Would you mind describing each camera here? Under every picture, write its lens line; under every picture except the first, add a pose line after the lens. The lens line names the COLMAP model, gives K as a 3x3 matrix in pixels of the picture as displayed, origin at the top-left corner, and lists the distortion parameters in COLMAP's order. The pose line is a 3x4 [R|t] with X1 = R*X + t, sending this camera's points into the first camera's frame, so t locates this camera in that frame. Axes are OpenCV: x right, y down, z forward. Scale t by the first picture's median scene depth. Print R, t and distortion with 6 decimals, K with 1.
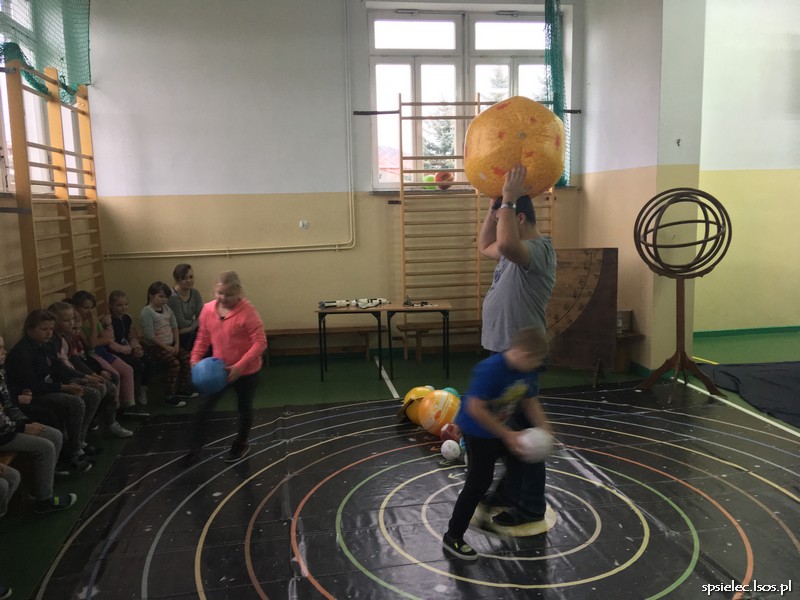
lens RADIAL K [[680.1, 0, 400.0], [0, 680.1, 300.0], [0, 0, 1]] dist [0.128771, -0.180181]
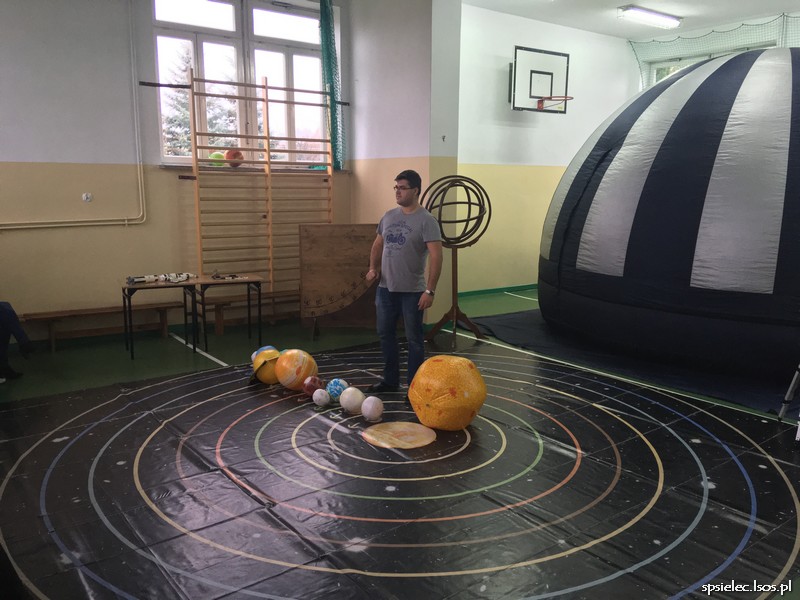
lens RADIAL K [[680.1, 0, 400.0], [0, 680.1, 300.0], [0, 0, 1]] dist [0.128771, -0.180181]
pose [[0.889492, -0.047203, 0.454506, -0.203218], [0.036236, 0.998804, 0.032815, 0.014950], [-0.455511, -0.012719, 0.890139, -0.046864]]
